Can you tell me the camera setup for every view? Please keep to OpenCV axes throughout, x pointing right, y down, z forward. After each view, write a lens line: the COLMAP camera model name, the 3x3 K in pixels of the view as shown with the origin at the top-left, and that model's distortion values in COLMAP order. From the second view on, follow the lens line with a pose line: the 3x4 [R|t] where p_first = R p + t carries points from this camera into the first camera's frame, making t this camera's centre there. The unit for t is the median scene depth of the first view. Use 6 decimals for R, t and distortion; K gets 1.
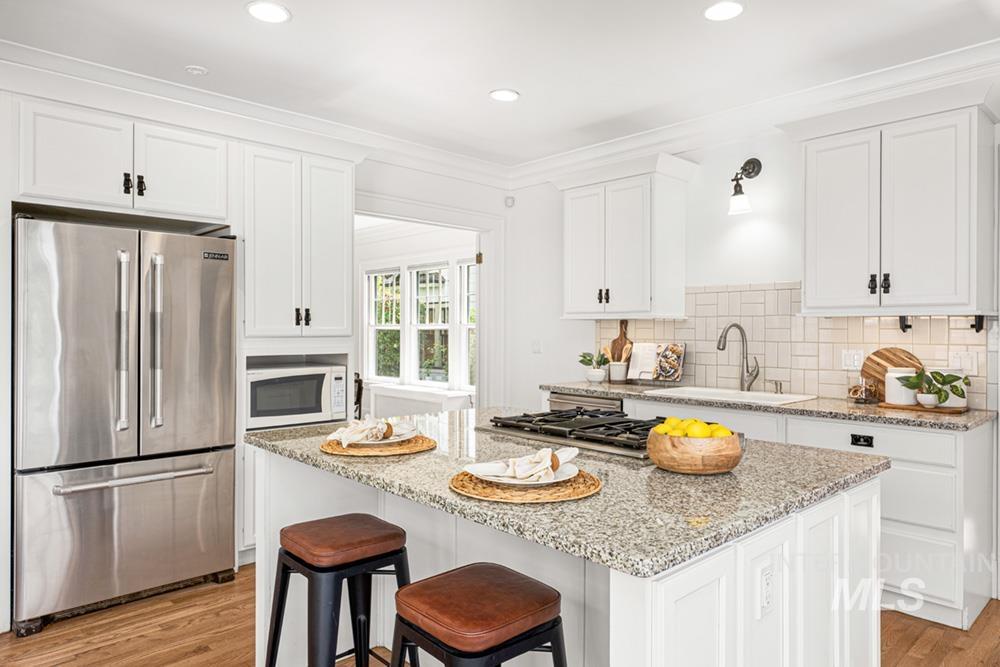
lens RADIAL K [[644.7, 0, 500.8], [0, 644.7, 334.0], [0, 0, 1]] dist [0.007084, 0.000863]
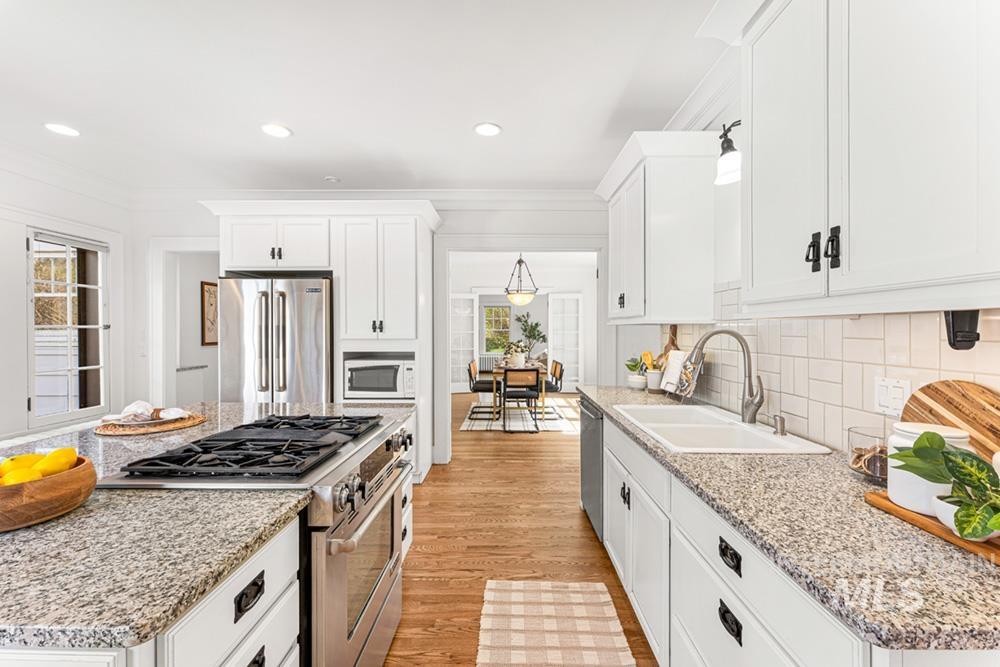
lens RADIAL K [[405.4, 0, 499.1], [0, 405.4, 332.7], [0, 0, 1]] dist [0.002357, -0.000075]
pose [[0.716078, 0.001100, -0.698019, 0.511575], [-0.002765, 0.999995, -0.001259, -0.011137], [0.698014, 0.002832, 0.716078, 0.496531]]
